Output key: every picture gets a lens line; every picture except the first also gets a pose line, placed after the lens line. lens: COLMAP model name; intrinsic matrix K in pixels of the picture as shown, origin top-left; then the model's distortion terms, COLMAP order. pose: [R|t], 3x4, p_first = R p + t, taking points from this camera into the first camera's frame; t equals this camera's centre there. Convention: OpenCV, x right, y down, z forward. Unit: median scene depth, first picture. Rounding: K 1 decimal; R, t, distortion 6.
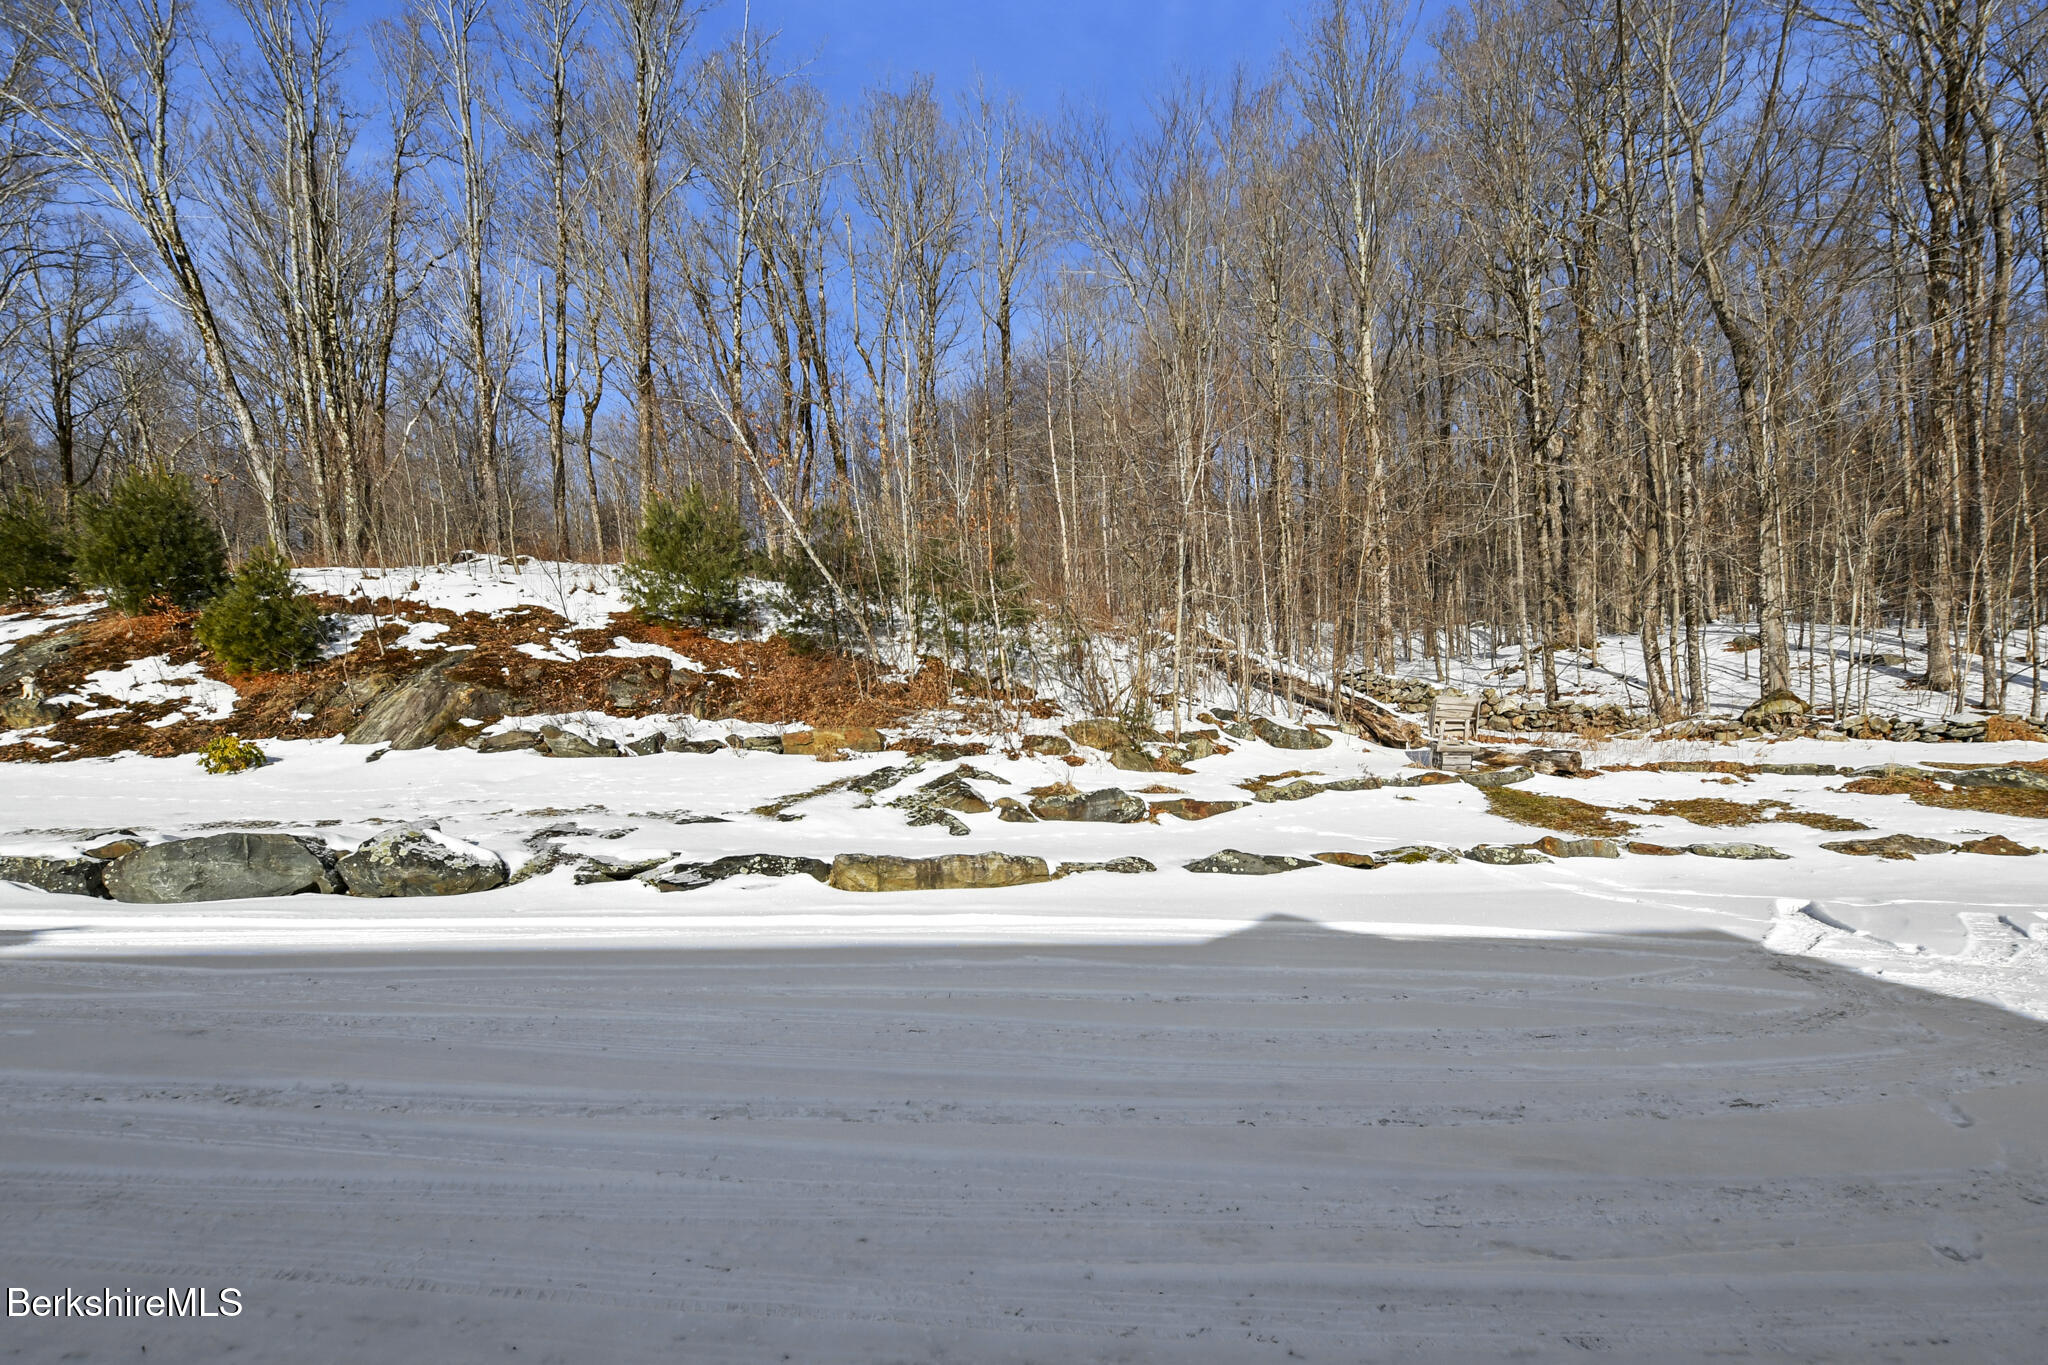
lens RADIAL K [[949.3, 0, 1049.2], [0, 949.3, 759.4], [0, 0, 1]] dist [-0.005659, 0.000882]
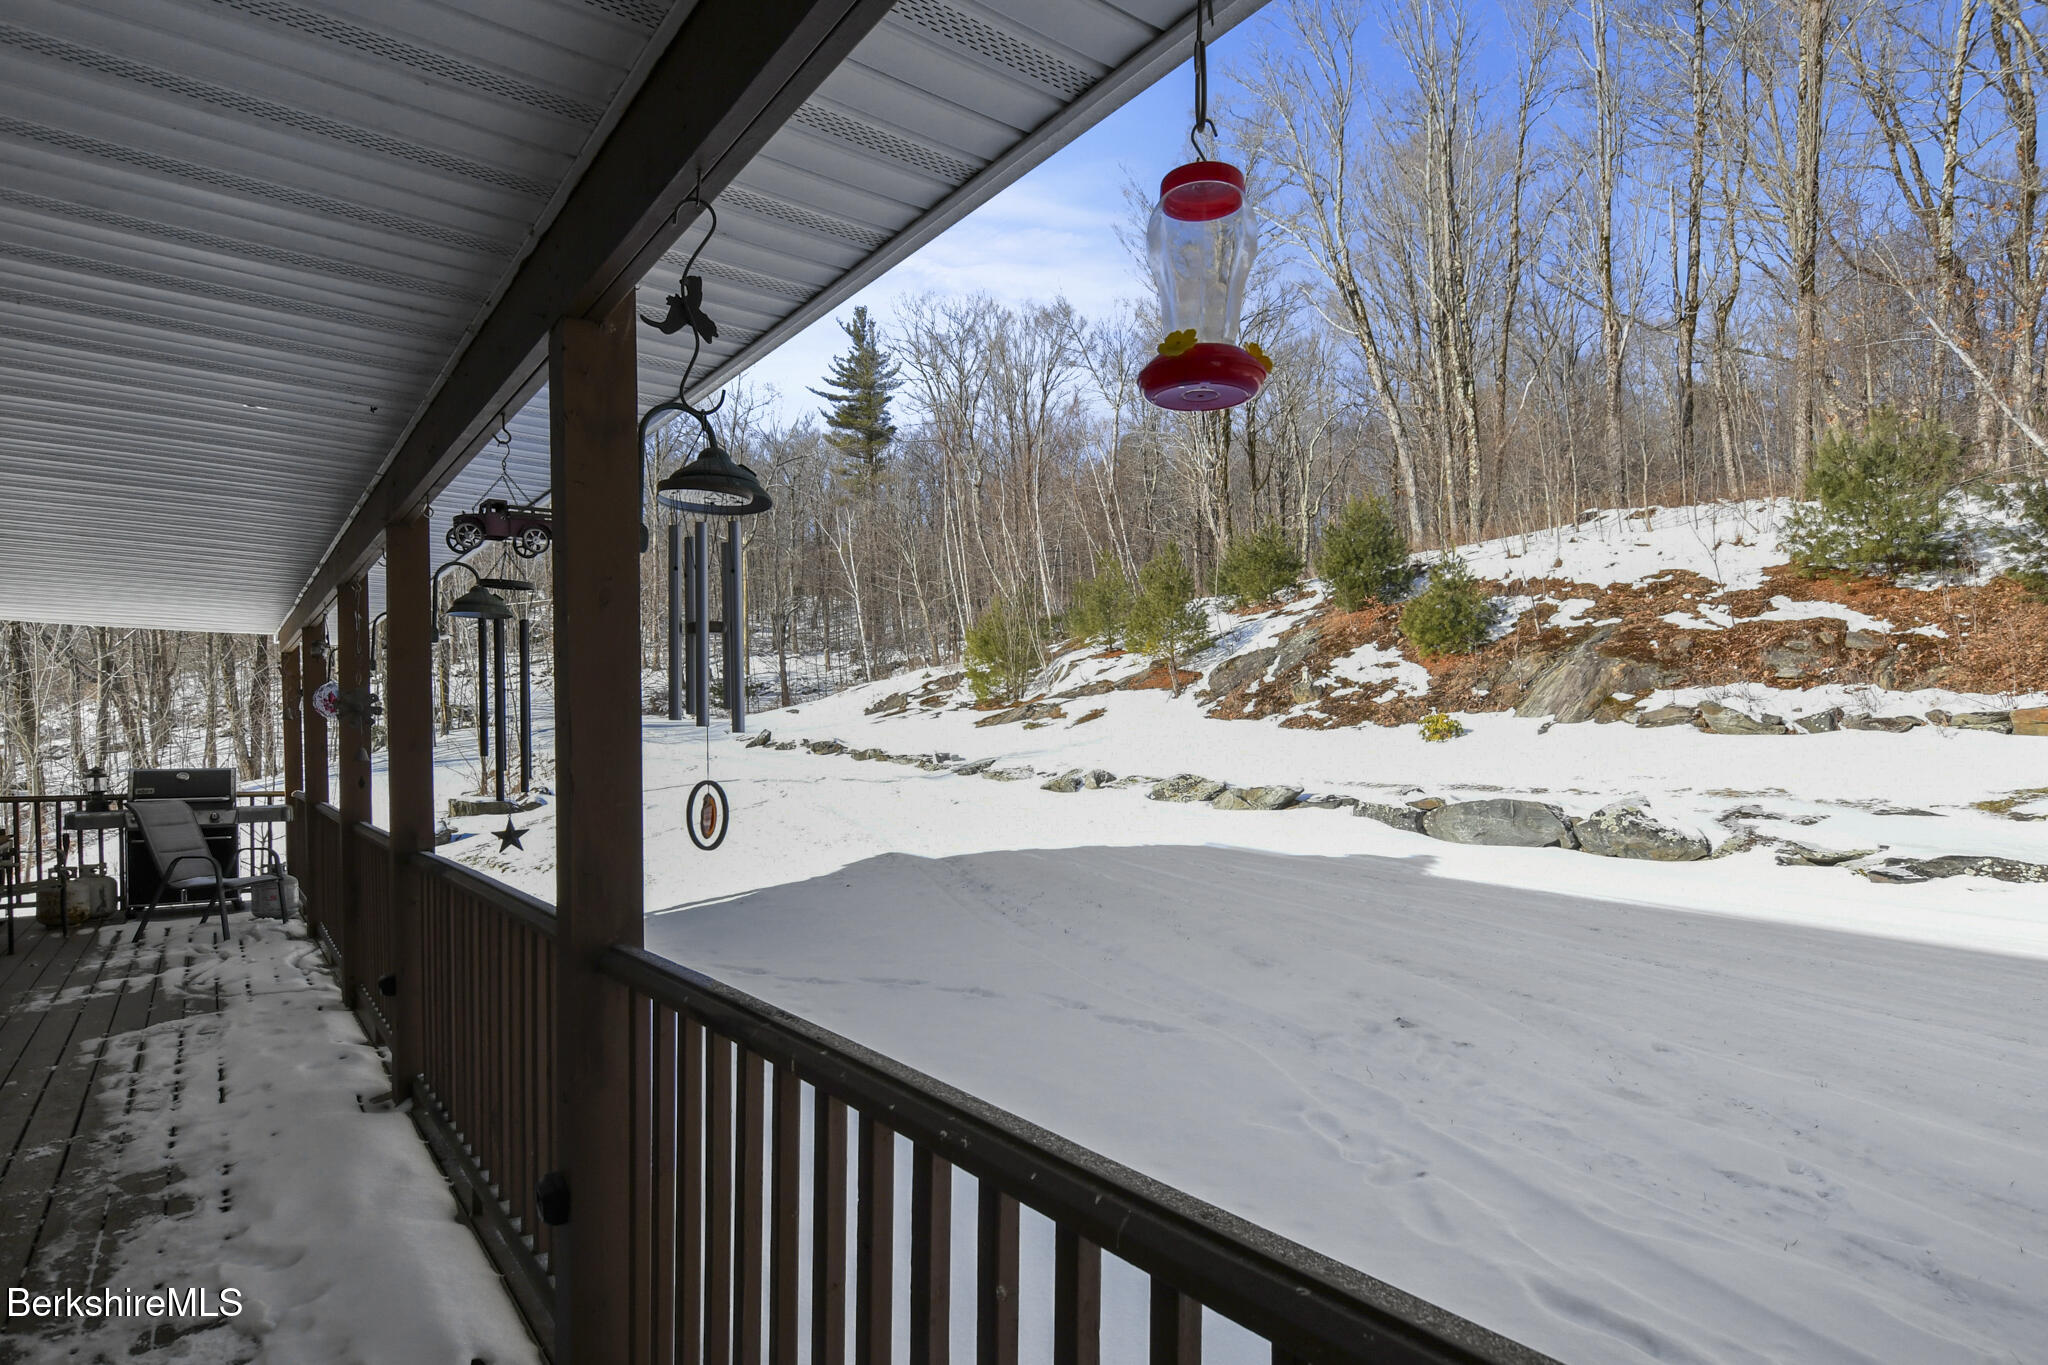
lens RADIAL K [[1168.4, 0, 921.9], [0, 1168.4, 757.0], [0, 0, 1]] dist [0.002667, 0.005704]
pose [[0.539781, 0.047979, -0.840437, 0.074518], [0.002506, 0.998278, 0.058599, -0.050400], [0.841802, -0.033737, 0.538732, -0.379118]]
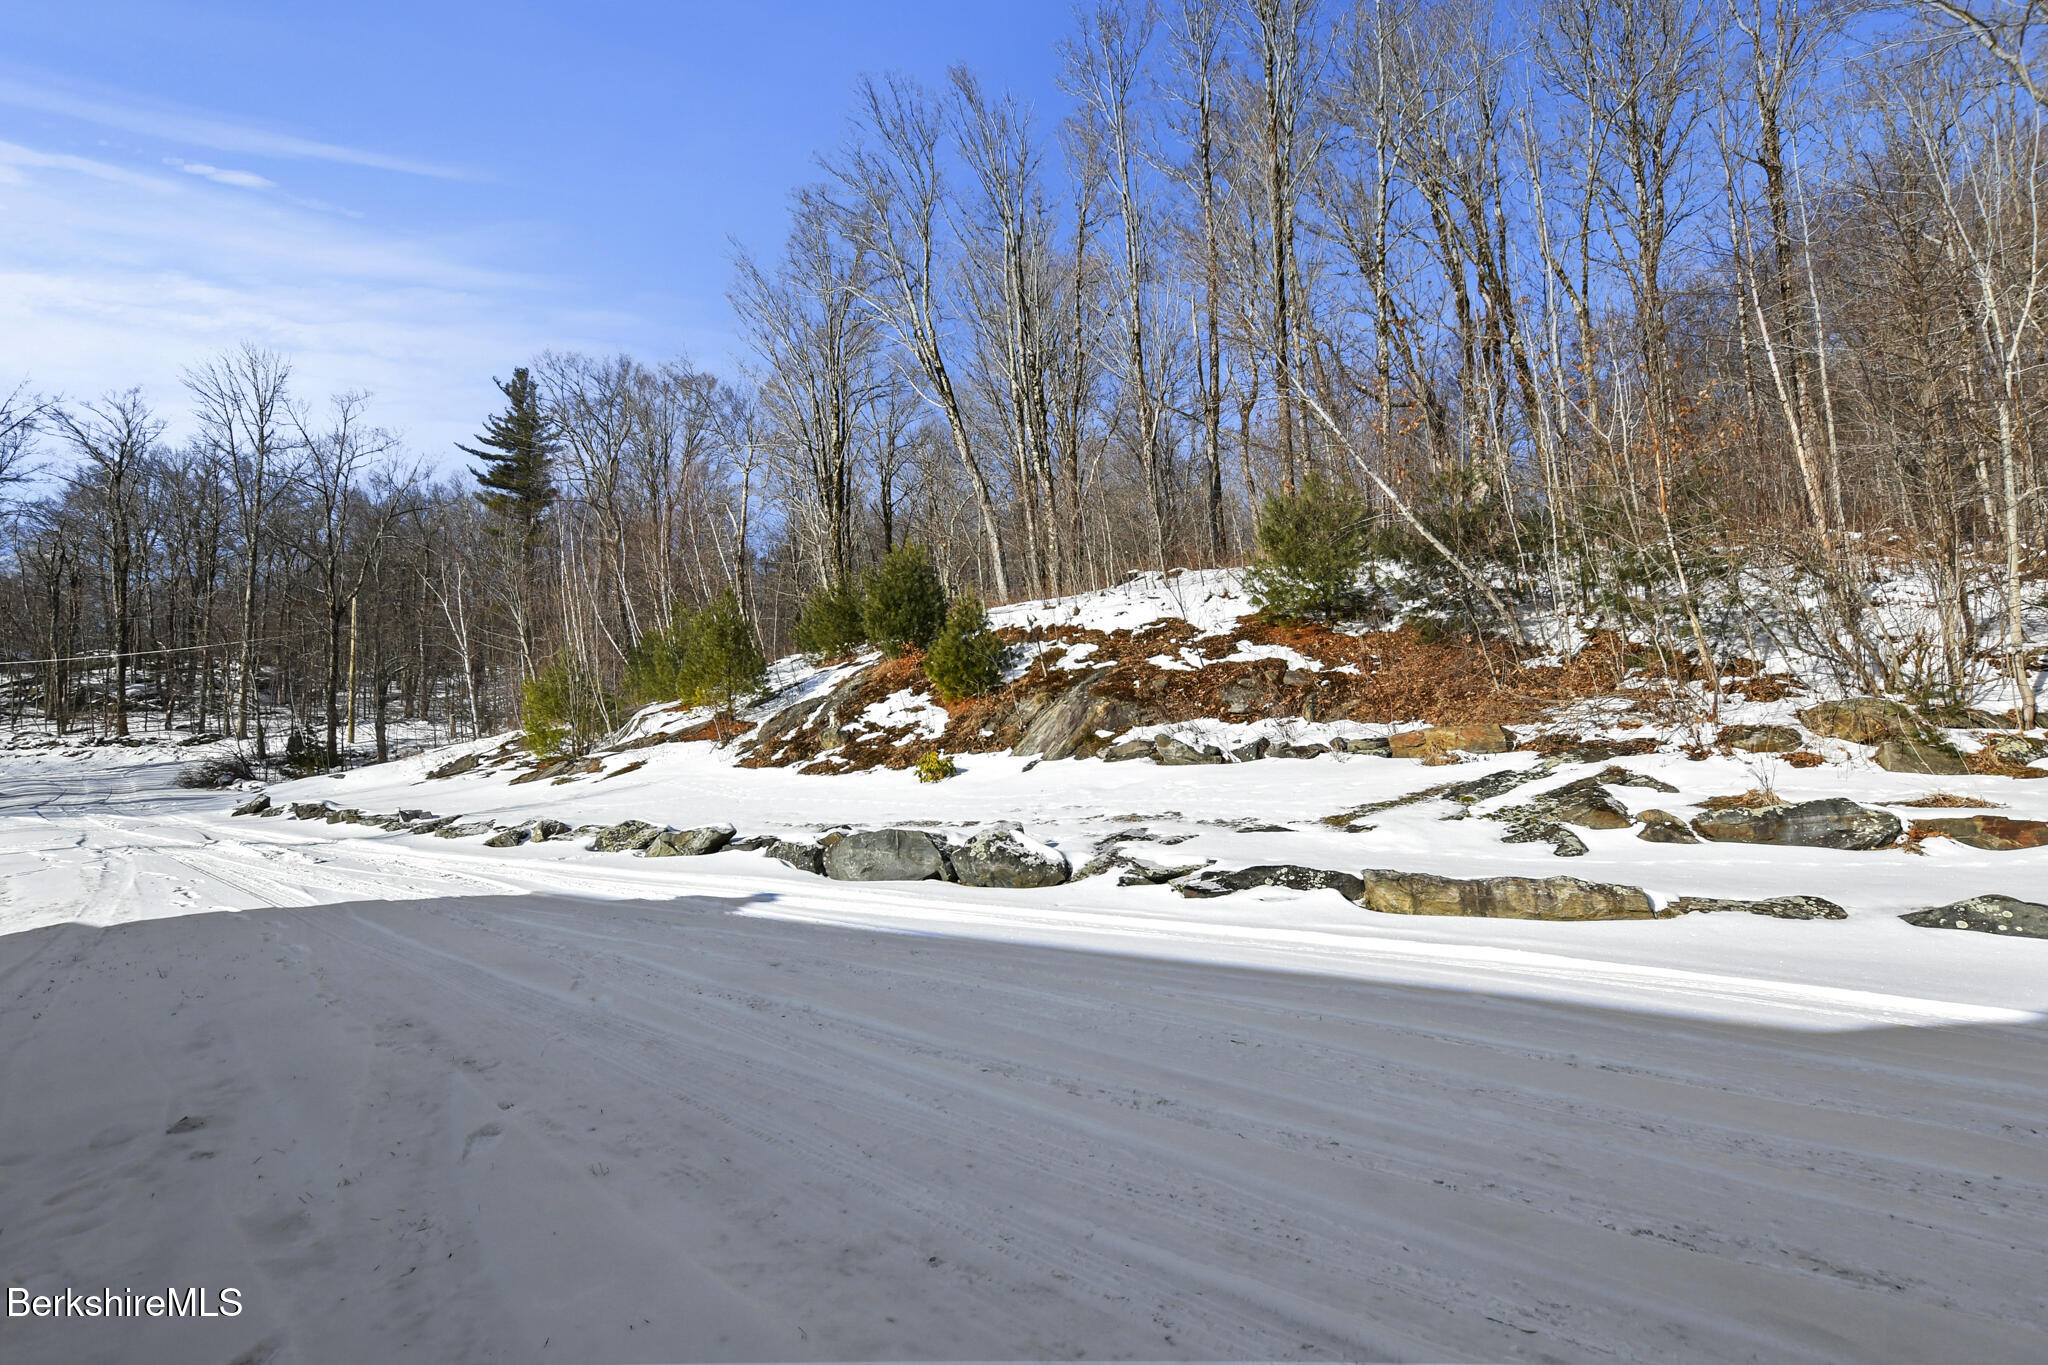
lens RADIAL K [[1112.5, 0, 1024.0], [0, 1112.5, 682.5], [0, 0, 1]] dist [-0.000350, 0.014030]
pose [[0.748261, -0.063186, -0.660388, 0.161329], [0.015512, 0.996848, -0.077803, -0.000027], [0.663223, 0.047973, 0.746883, -0.009905]]
